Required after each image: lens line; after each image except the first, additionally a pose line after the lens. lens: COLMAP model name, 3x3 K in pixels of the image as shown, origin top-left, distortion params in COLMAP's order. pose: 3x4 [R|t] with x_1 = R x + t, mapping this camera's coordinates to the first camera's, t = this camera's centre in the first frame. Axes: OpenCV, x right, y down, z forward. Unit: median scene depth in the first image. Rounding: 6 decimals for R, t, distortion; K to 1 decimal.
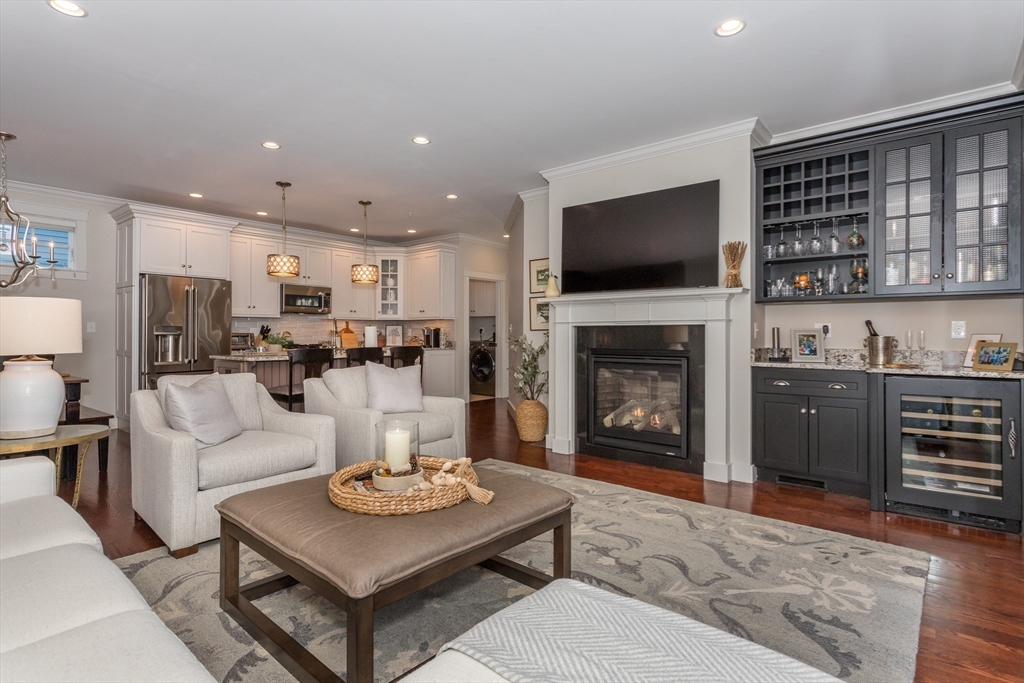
lens RADIAL K [[518.6, 0, 513.9], [0, 518.6, 332.8], [0, 0, 1]] dist [0.000132, 0.001757]
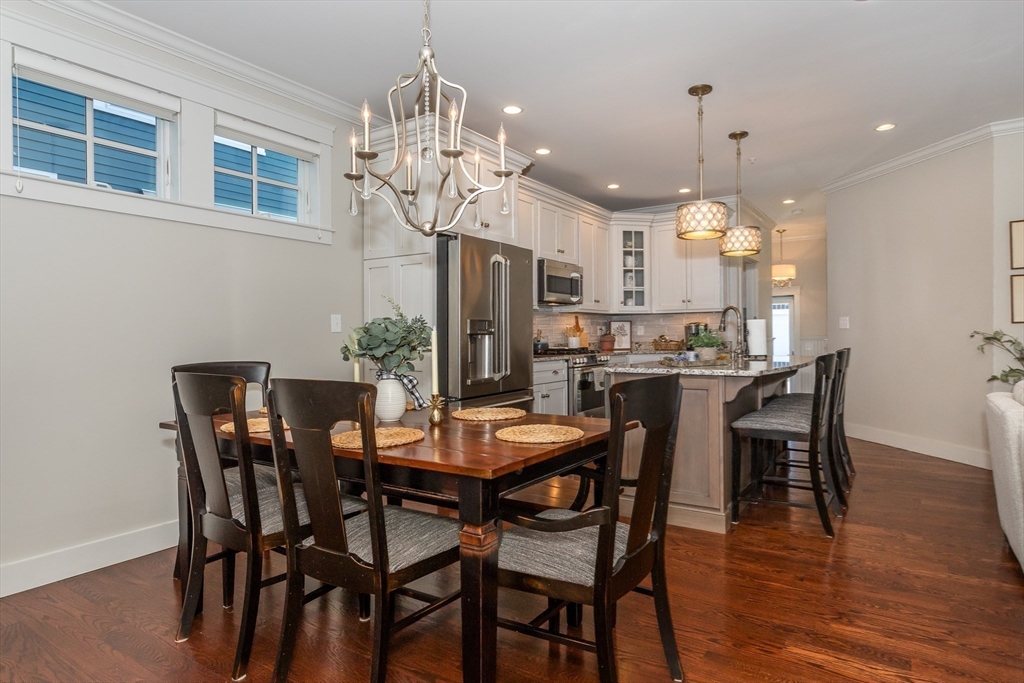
lens RADIAL K [[567.7, 0, 554.2], [0, 567.7, 338.2], [0, 0, 1]] dist [-0.003512, -0.000999]
pose [[0.991318, -0.011258, 0.131003, -0.654106], [0.010318, 0.999916, 0.007858, 0.003853], [-0.131081, -0.006438, 0.991351, 0.319373]]
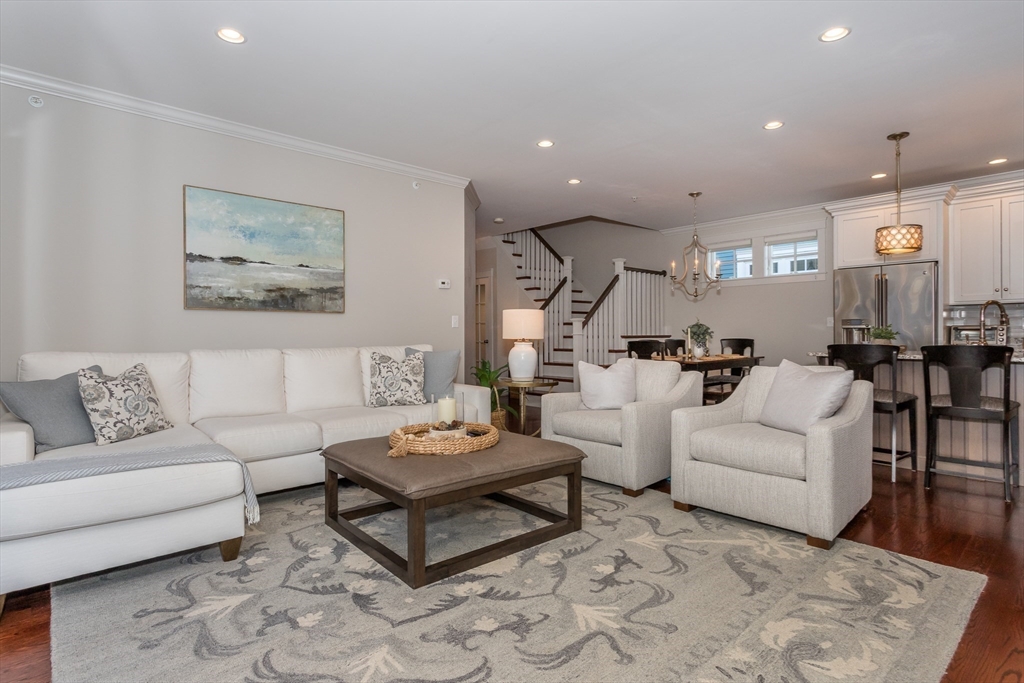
lens RADIAL K [[518.6, 0, 507.1], [0, 518.6, 333.0], [0, 0, 1]] dist [0.000132, 0.001757]
pose [[-0.130885, 0.005186, -0.991384, 0.384473], [0.009621, 0.999946, 0.003960, 0.004581], [0.991351, -0.009020, -0.130928, 0.471807]]
